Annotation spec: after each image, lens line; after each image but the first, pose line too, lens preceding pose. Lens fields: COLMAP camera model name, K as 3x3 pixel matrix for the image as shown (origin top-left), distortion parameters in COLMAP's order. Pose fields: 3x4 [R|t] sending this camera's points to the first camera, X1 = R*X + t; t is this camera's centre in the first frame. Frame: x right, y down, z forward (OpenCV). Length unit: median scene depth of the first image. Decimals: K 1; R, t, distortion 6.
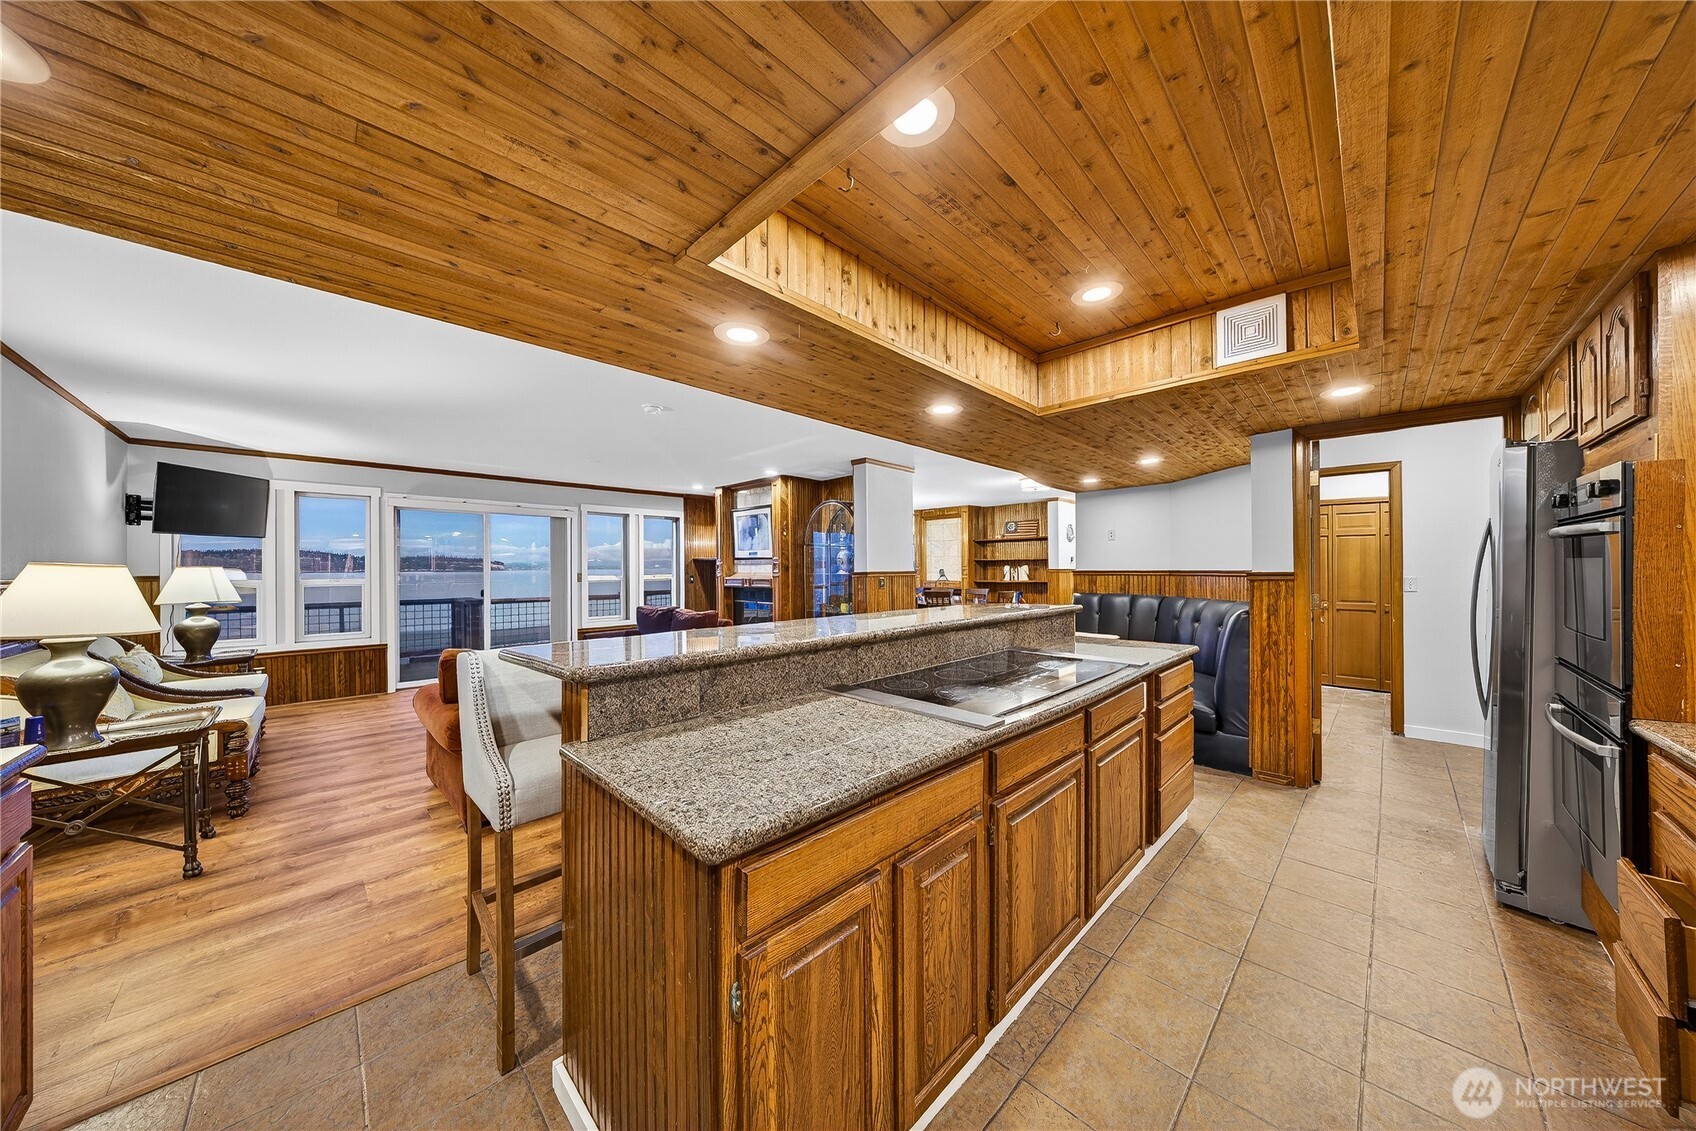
lens RADIAL K [[545.3, 0, 842.7], [0, 545.3, 565.5], [0, 0, 1]] dist [-0.000020, 0.000048]
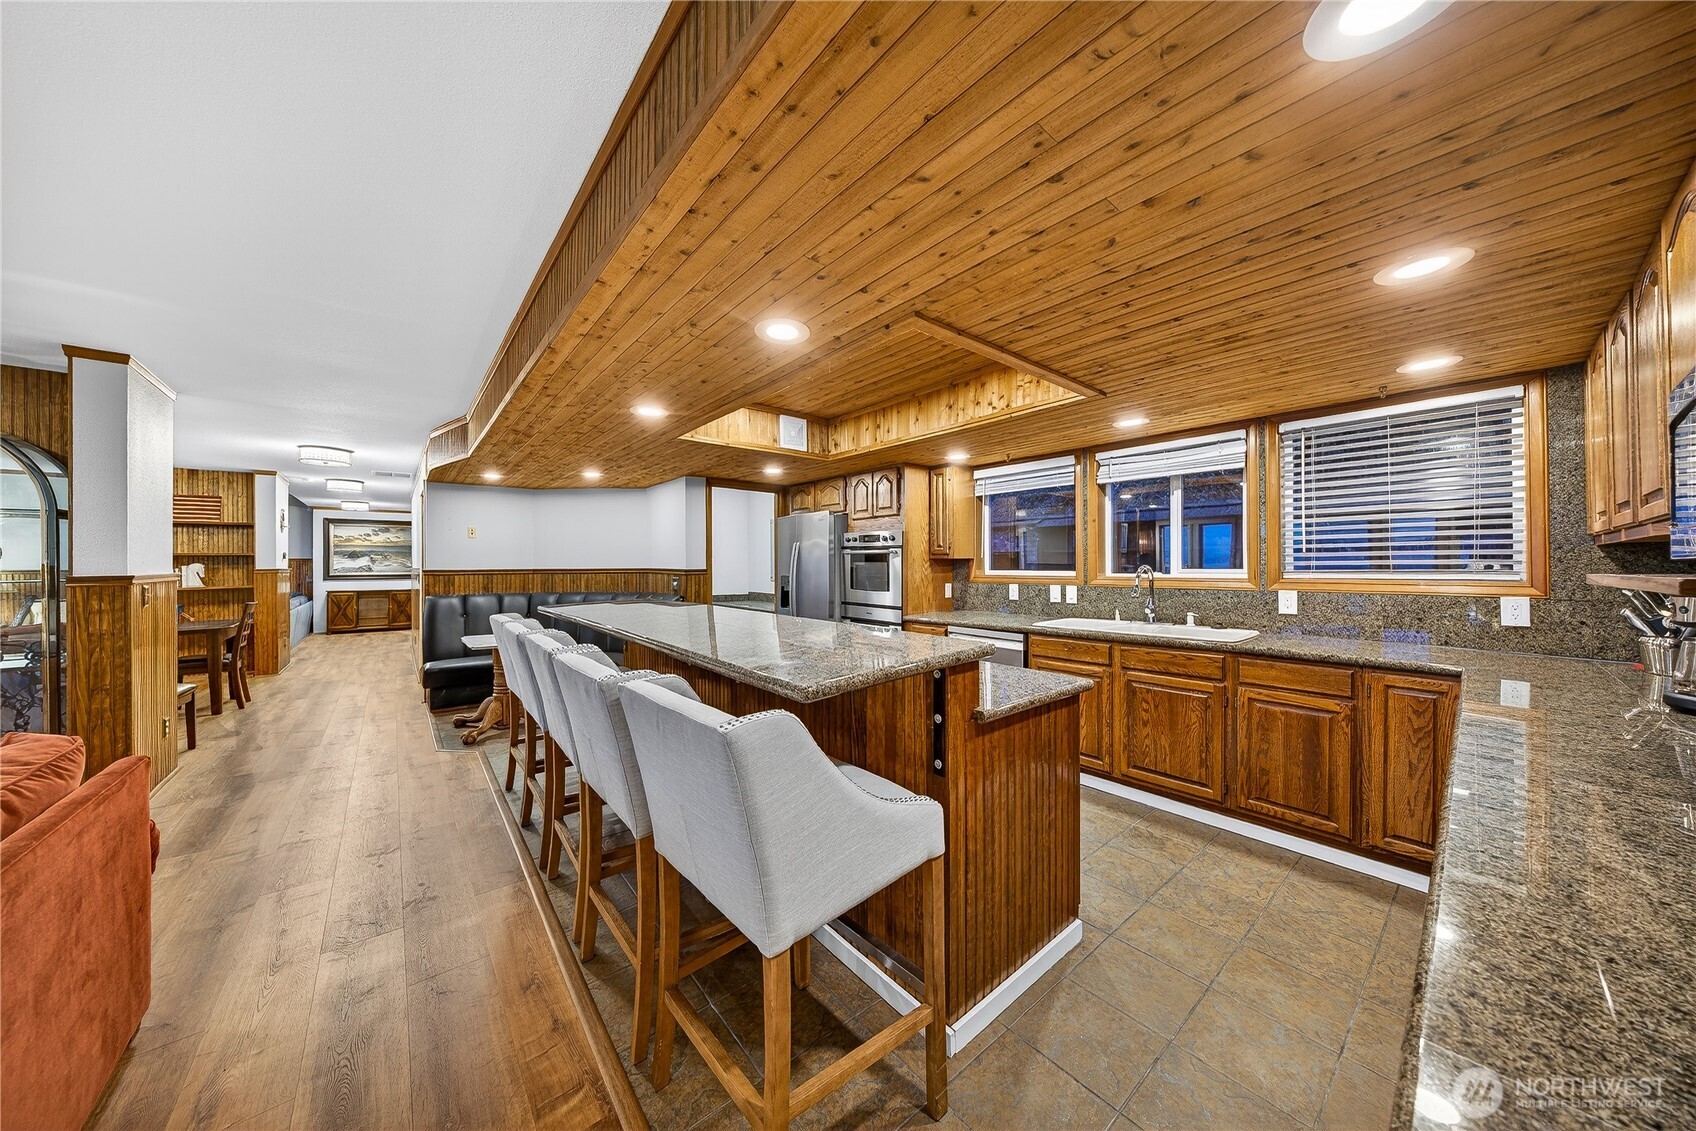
lens RADIAL K [[545.3, 0, 842.7], [0, 545.3, 565.5], [0, 0, 1]] dist [-0.000020, 0.000048]
pose [[0.103824, 0.005257, 0.994582, -0.314787], [-0.004399, 0.999979, -0.004827, 0.001584], [-0.994586, -0.003874, 0.103845, 0.214485]]
